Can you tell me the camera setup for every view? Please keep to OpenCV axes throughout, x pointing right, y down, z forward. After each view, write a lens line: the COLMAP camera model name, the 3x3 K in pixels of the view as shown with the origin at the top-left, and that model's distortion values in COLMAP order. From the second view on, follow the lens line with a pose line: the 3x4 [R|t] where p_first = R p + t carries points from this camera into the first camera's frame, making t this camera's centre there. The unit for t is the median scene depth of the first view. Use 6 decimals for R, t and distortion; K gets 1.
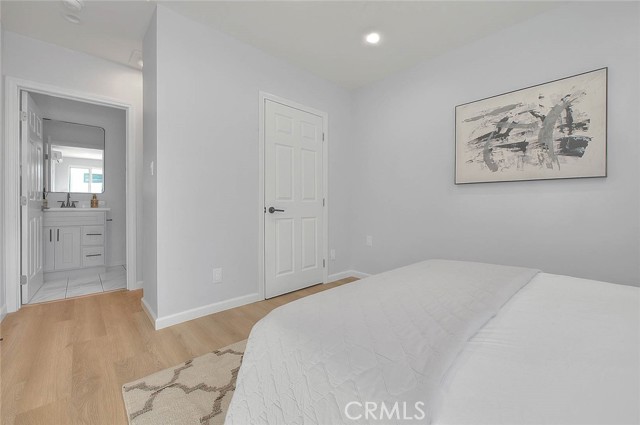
lens RADIAL K [[262.0, 0, 315.1], [0, 262.0, 210.9], [0, 0, 1]] dist [-0.000636, -0.000102]
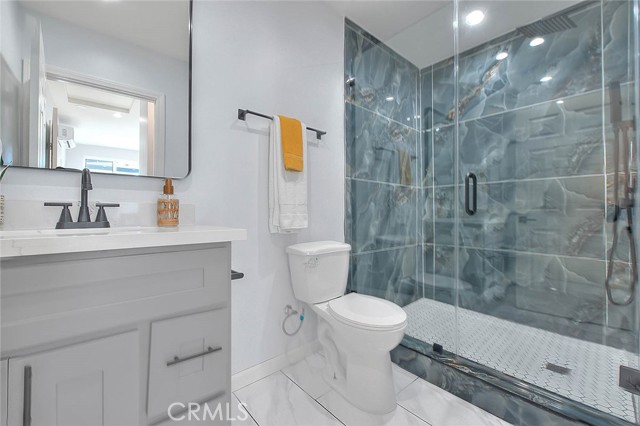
lens RADIAL K [[262.0, 0, 315.1], [0, 262.0, 211.4], [0, 0, 1]] dist [-0.000636, -0.000102]
pose [[0.999537, -0.000792, -0.030415, -0.697523], [0.000611, 0.999982, -0.005961, -0.028169], [0.030419, 0.005940, 0.999520, 0.738272]]
